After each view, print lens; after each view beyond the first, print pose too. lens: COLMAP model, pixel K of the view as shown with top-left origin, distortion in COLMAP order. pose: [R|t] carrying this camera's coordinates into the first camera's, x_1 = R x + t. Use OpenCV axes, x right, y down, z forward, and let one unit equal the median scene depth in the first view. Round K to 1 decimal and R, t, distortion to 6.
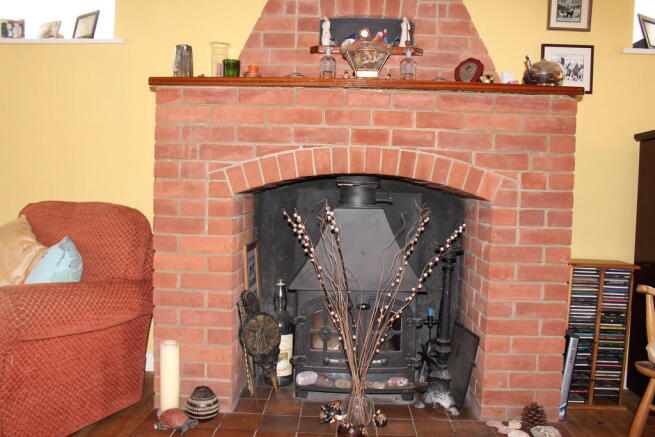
lens RADIAL K [[542.4, 0, 324.0], [0, 542.4, 220.1], [0, 0, 1]] dist [-0.152445, 0.126840]
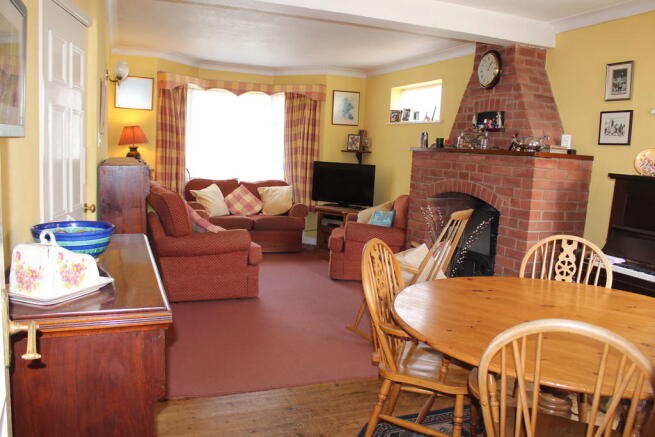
lens RADIAL K [[542.4, 0, 324.0], [0, 542.4, 220.1], [0, 0, 1]] dist [-0.152445, 0.126840]
pose [[0.392006, 0.113173, -0.912975, 1.805579], [-0.092236, 0.992239, 0.083395, -0.106972], [0.915327, 0.051517, 0.399402, -0.330603]]
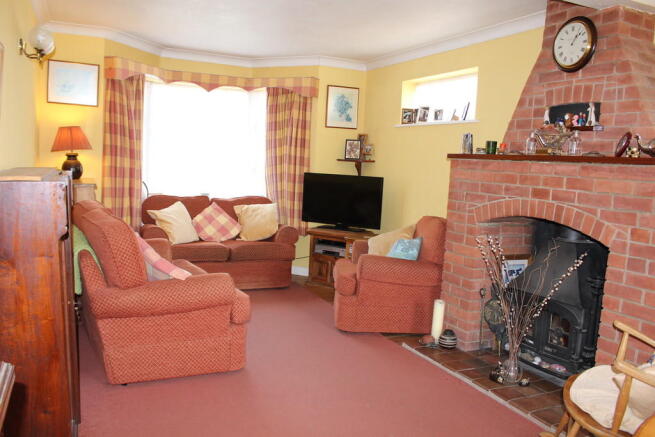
lens RADIAL K [[542.4, 0, 324.0], [0, 542.4, 220.1], [0, 0, 1]] dist [-0.152445, 0.126840]
pose [[0.452064, 0.091803, -0.887249, 1.120305], [-0.089445, 0.994342, 0.057310, -0.111781], [0.887490, 0.053452, 0.457717, -0.197687]]
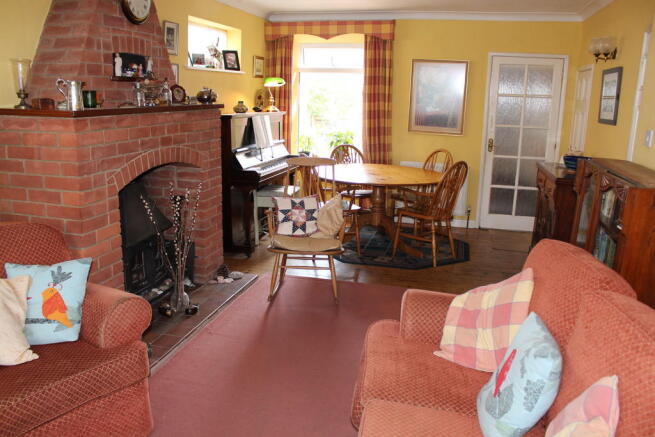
lens RADIAL K [[542.4, 0, 324.0], [0, 542.4, 220.1], [0, 0, 1]] dist [-0.152445, 0.126840]
pose [[0.220060, -0.246160, 0.943917, -1.394757], [0.035406, 0.969015, 0.244451, -0.300668], [-0.974844, -0.020374, 0.221957, 0.168895]]
